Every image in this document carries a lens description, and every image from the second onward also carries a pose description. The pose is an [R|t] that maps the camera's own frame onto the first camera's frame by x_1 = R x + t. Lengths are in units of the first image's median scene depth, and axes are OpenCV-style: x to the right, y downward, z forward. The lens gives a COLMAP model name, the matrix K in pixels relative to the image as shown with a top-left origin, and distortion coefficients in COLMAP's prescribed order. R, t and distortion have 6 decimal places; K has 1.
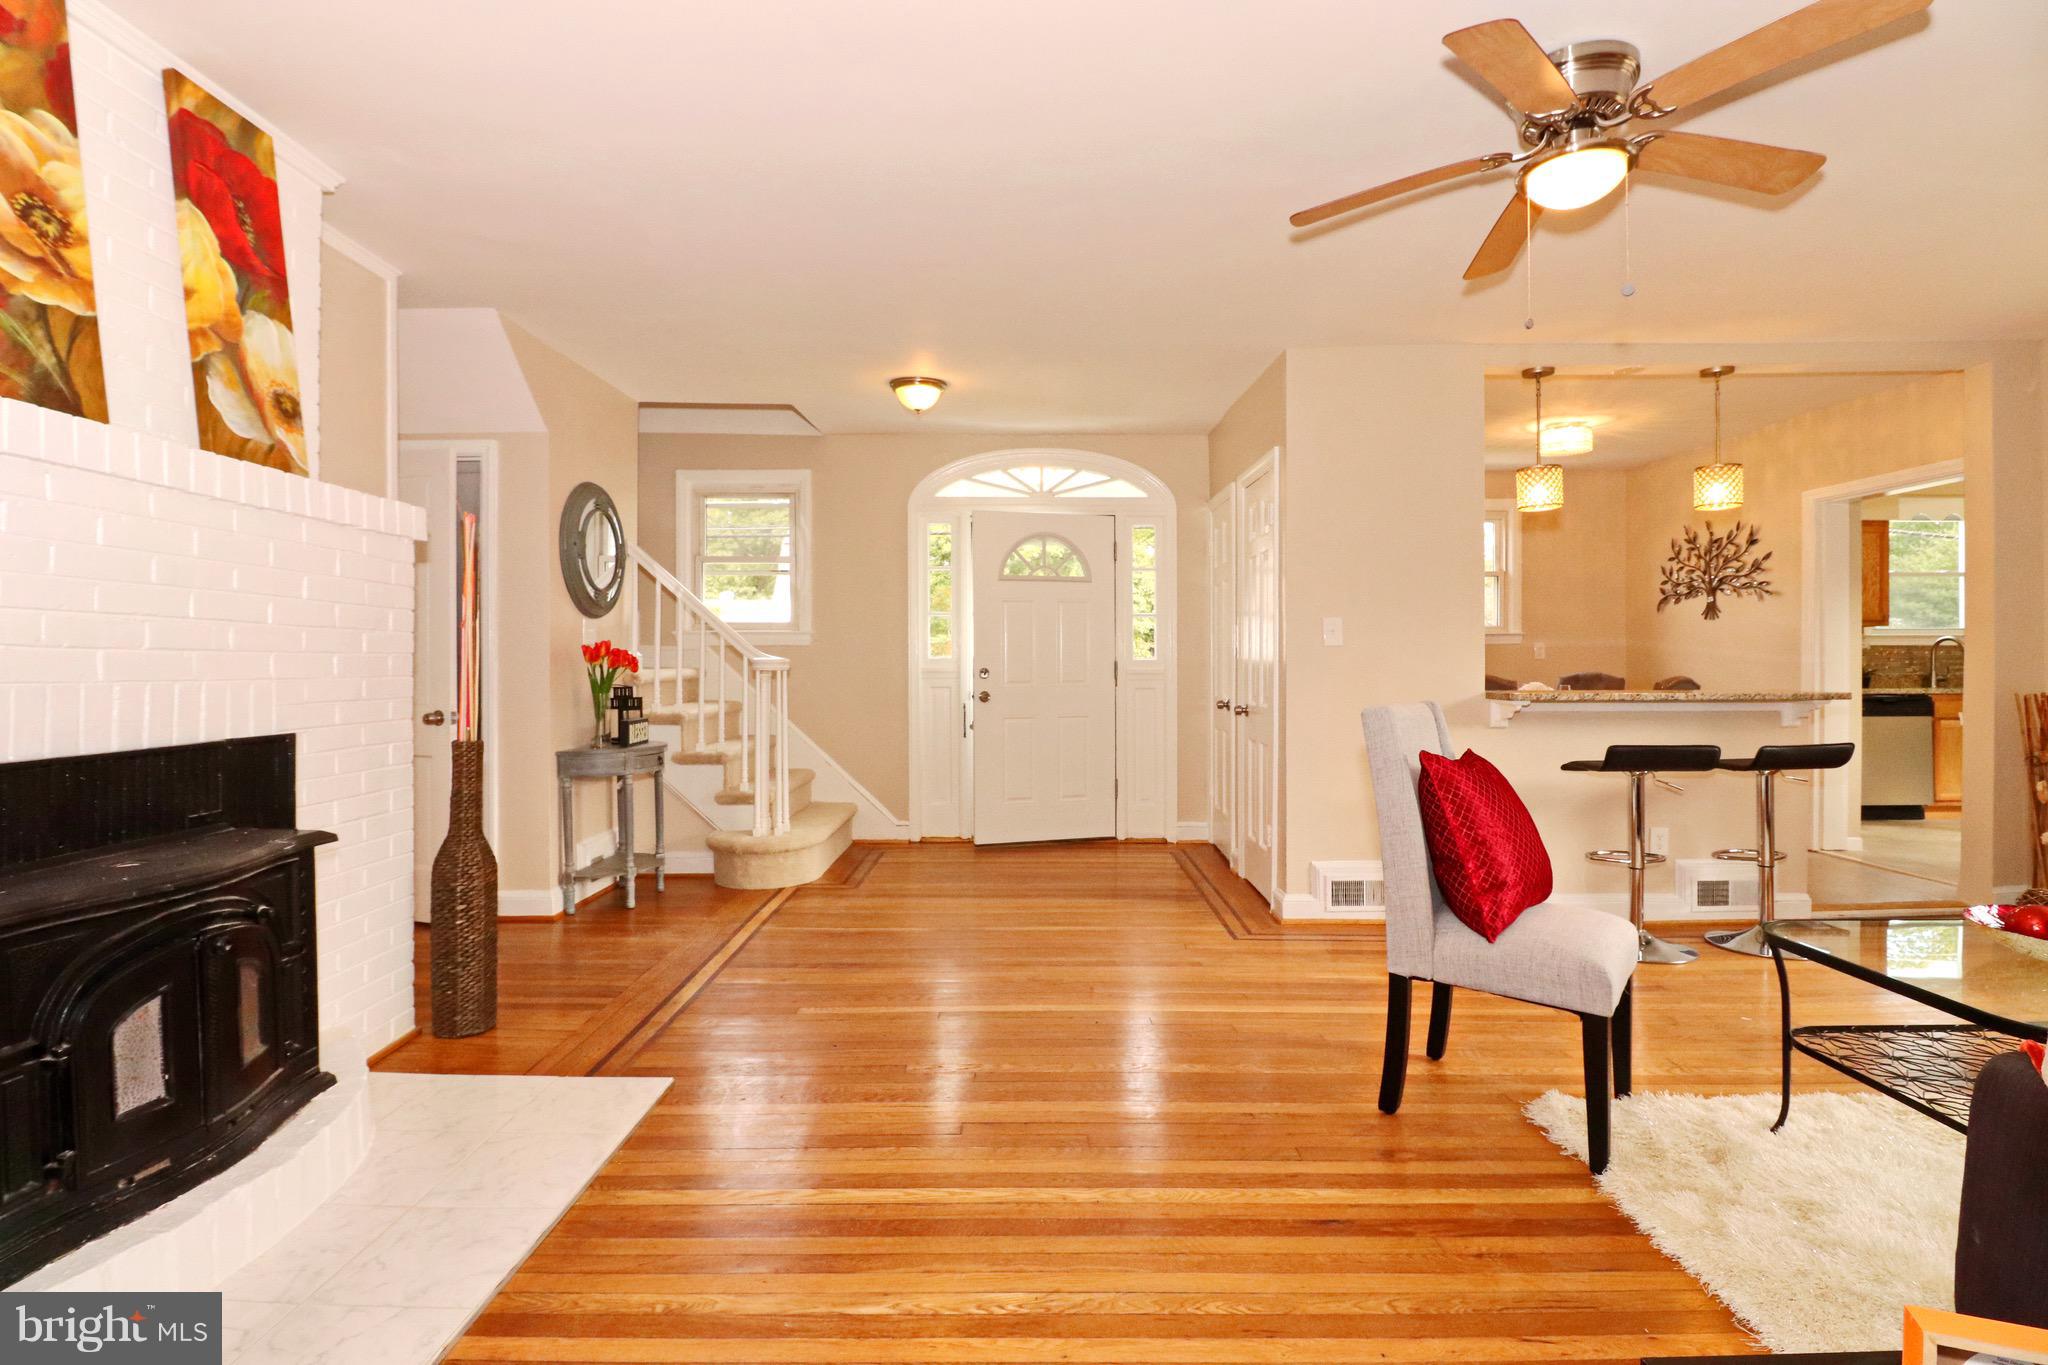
lens RADIAL K [[943.7, 0, 1018.1], [0, 943.7, 664.6], [0, 0, 1]] dist [0.000583, -0.012246]
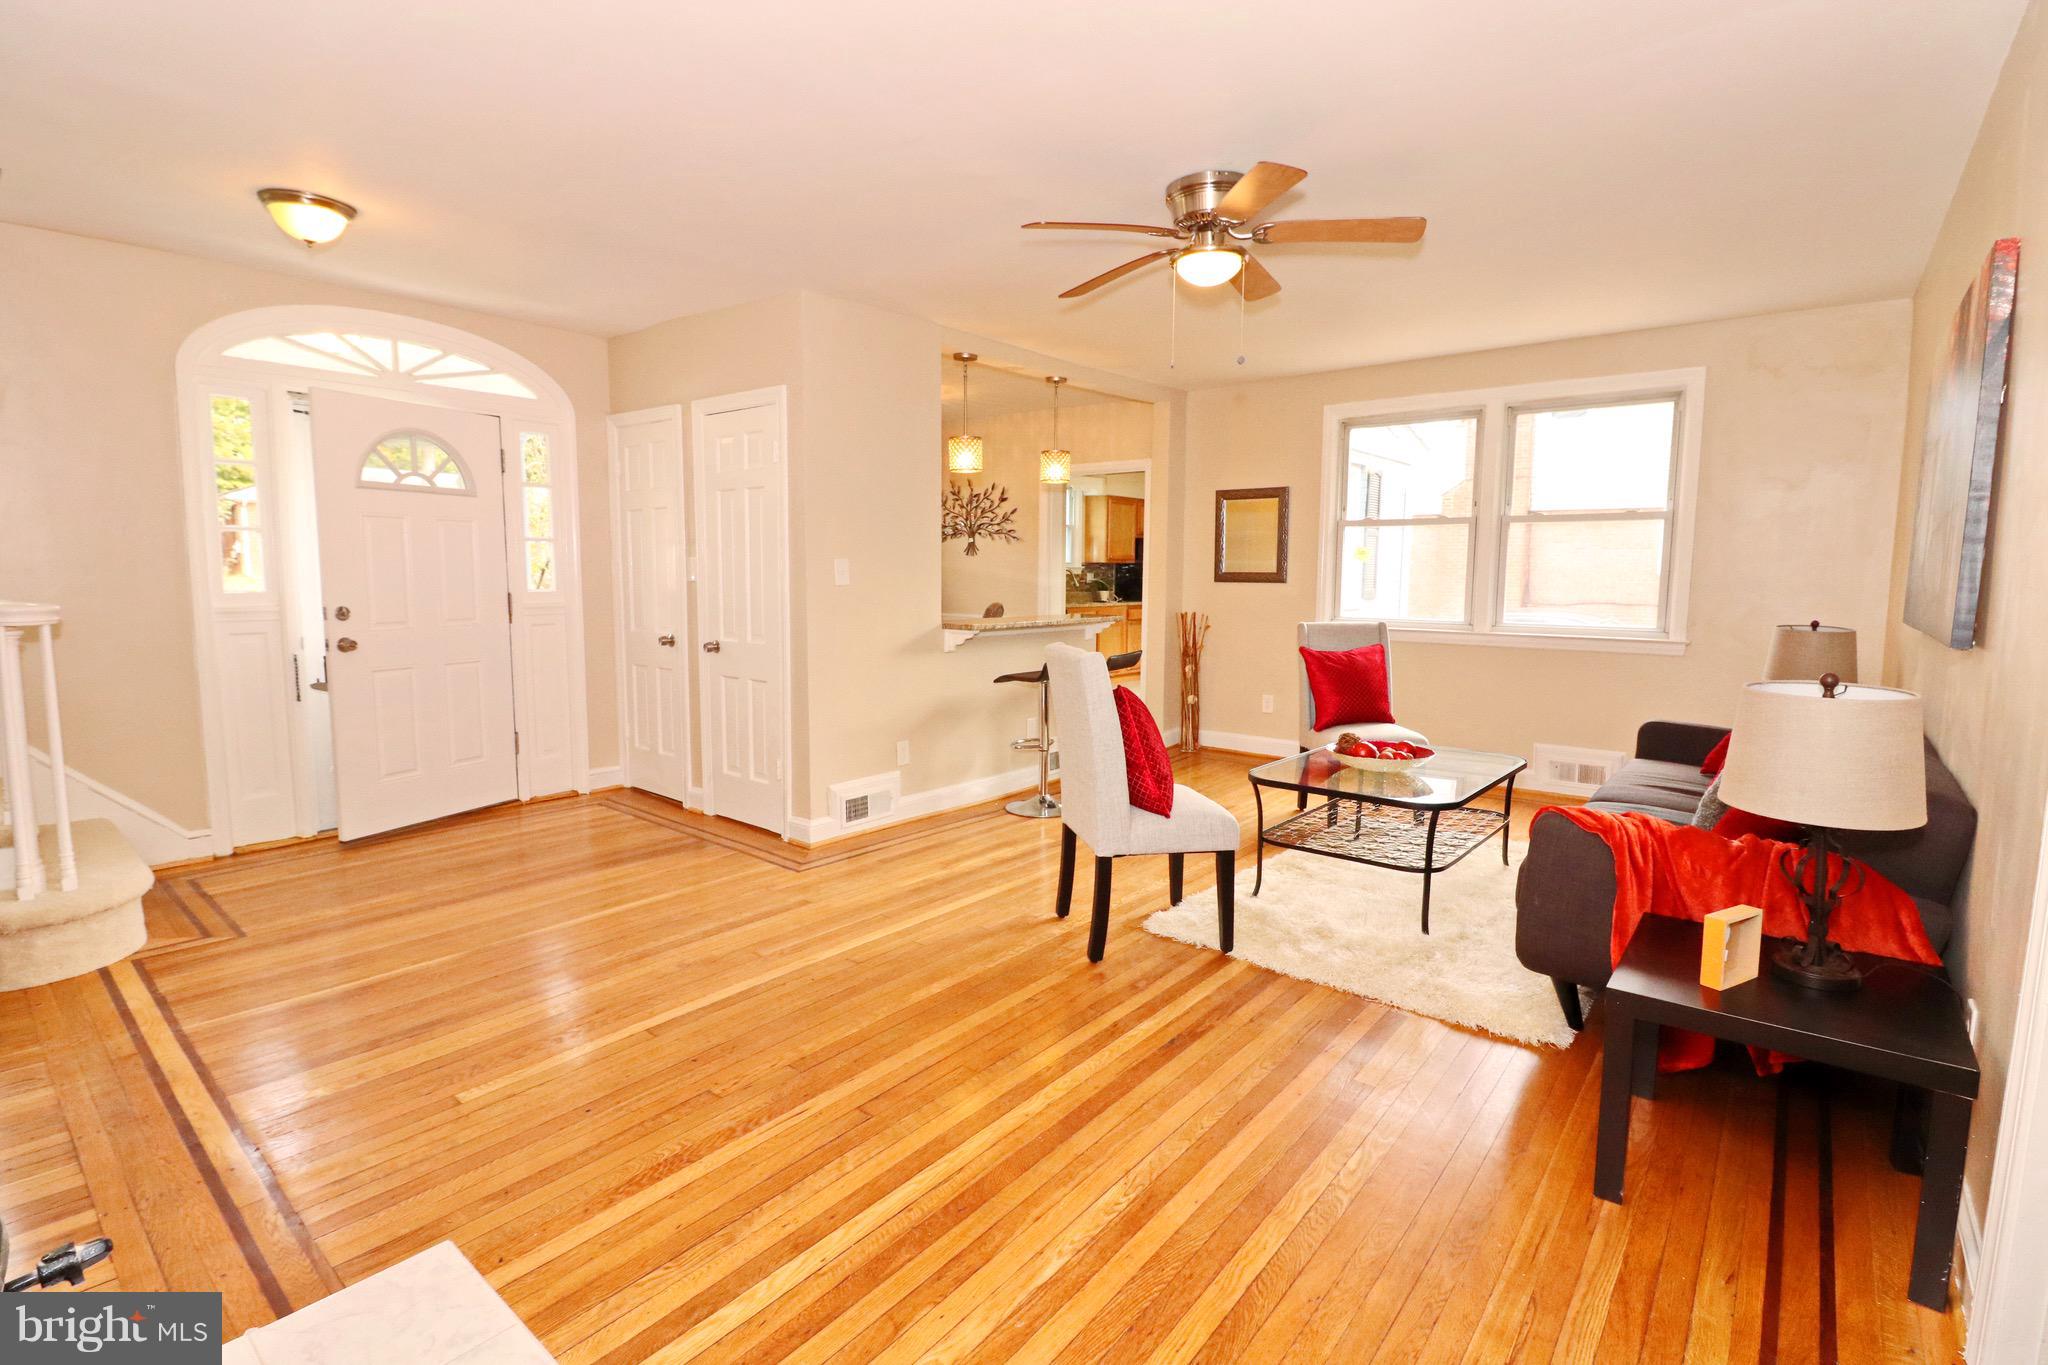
lens RADIAL K [[943.7, 0, 1018.1], [0, 943.7, 664.6], [0, 0, 1]] dist [0.000583, -0.012246]
pose [[0.633278, -0.069373, 0.770809, -0.355692], [-0.006212, 0.995487, 0.094697, -0.031141], [-0.773900, -0.064758, 0.629989, 0.155983]]
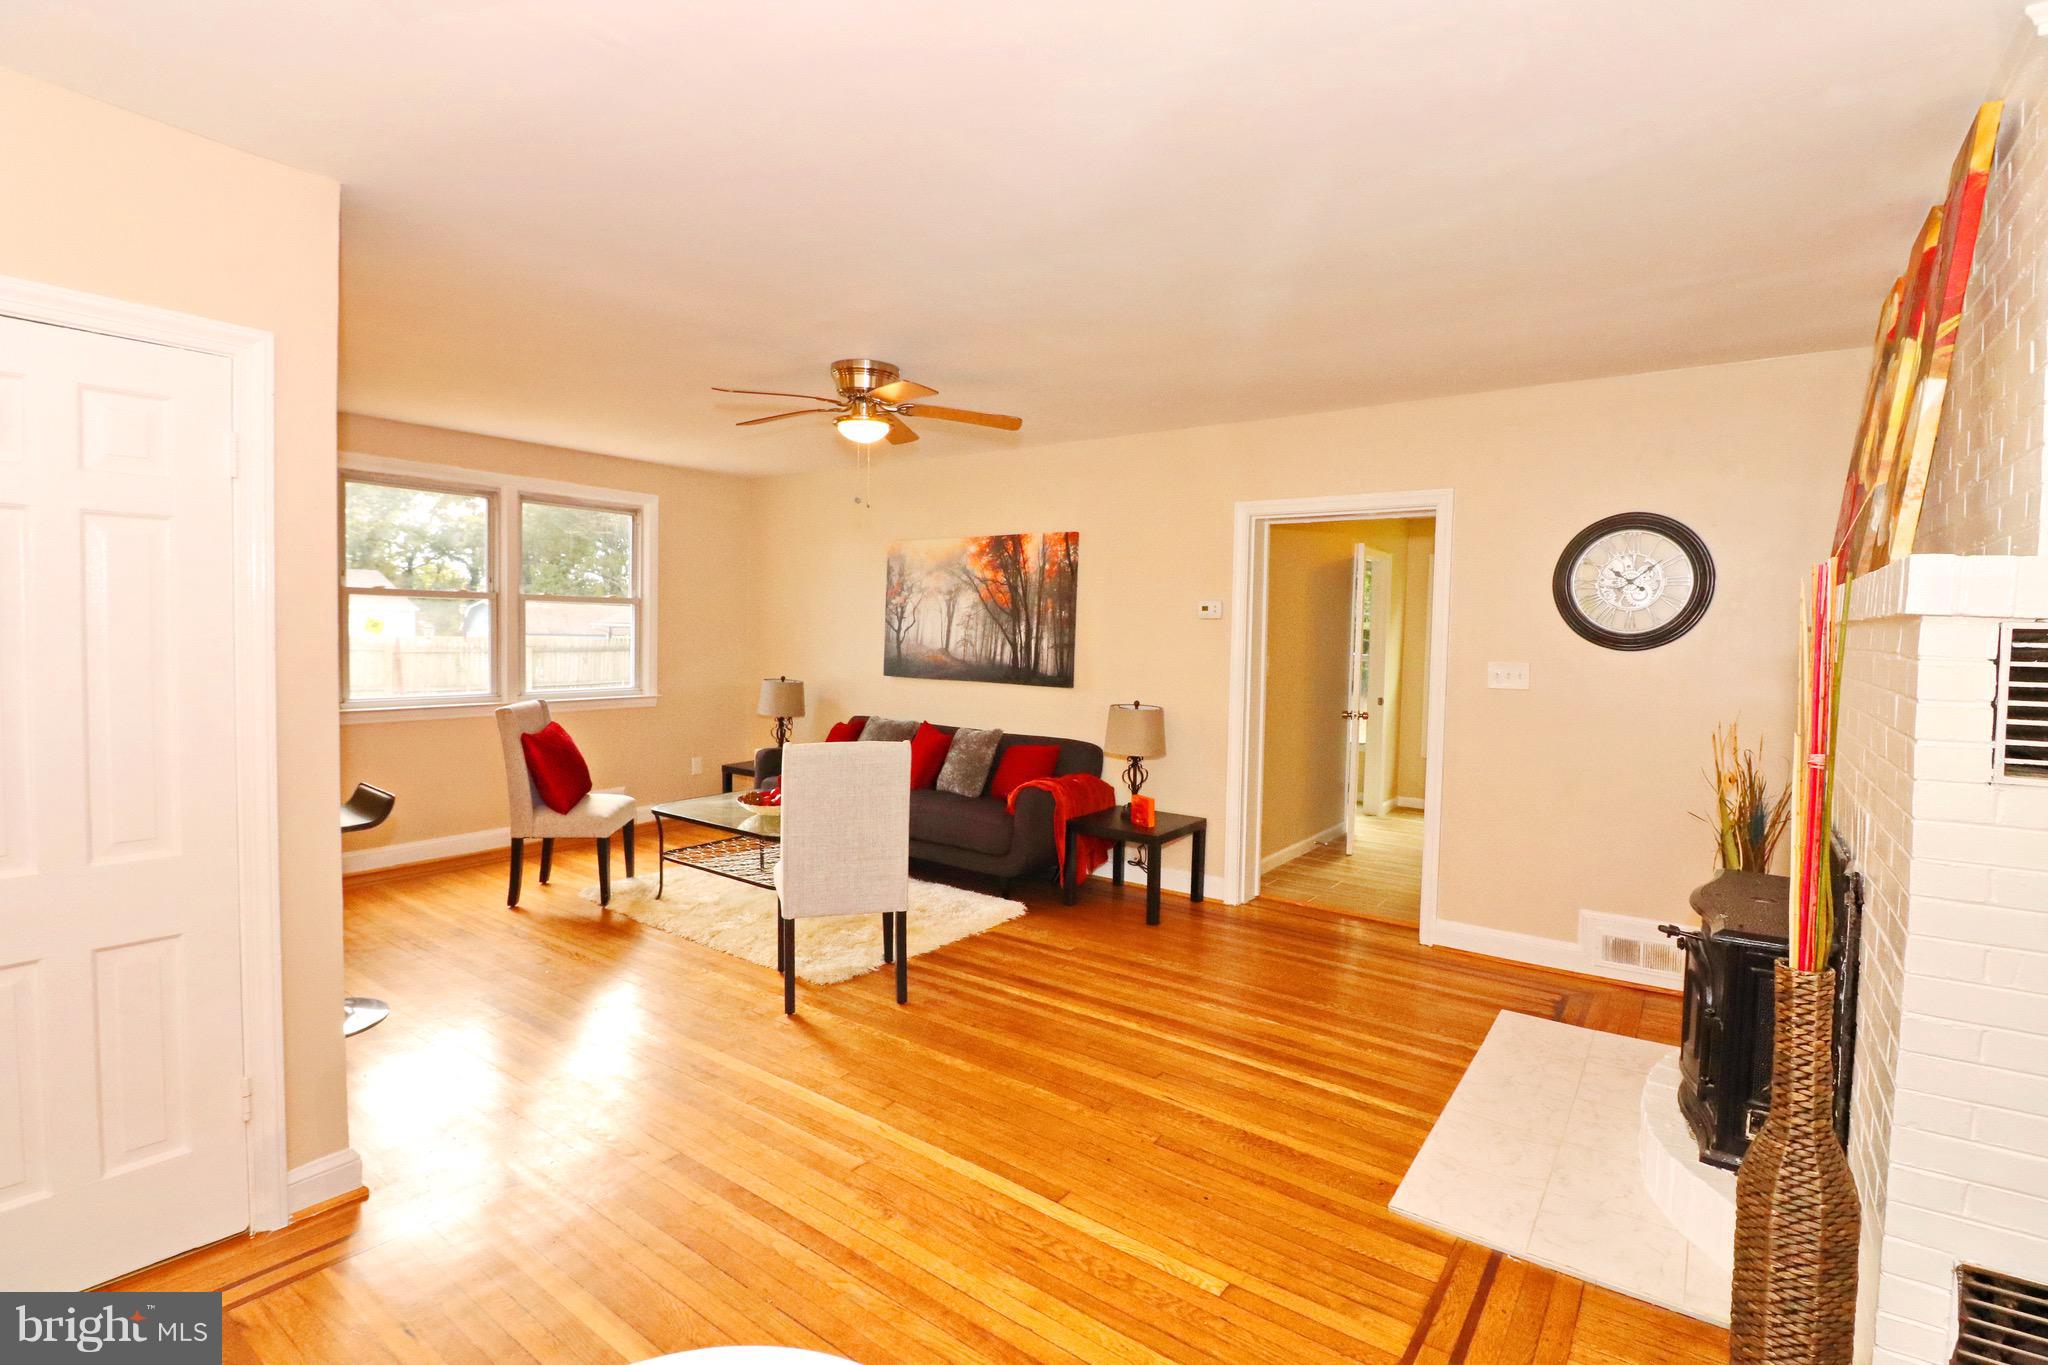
lens RADIAL K [[949.8, 0, 1015.1], [0, 949.8, 672.4], [0, 0, 1]] dist [-0.004425, -0.001368]
pose [[-0.804238, -0.040071, 0.592955, -0.355598], [-0.015835, 0.998815, 0.046021, -0.075524], [-0.594096, 0.027622, -0.803920, 1.158808]]
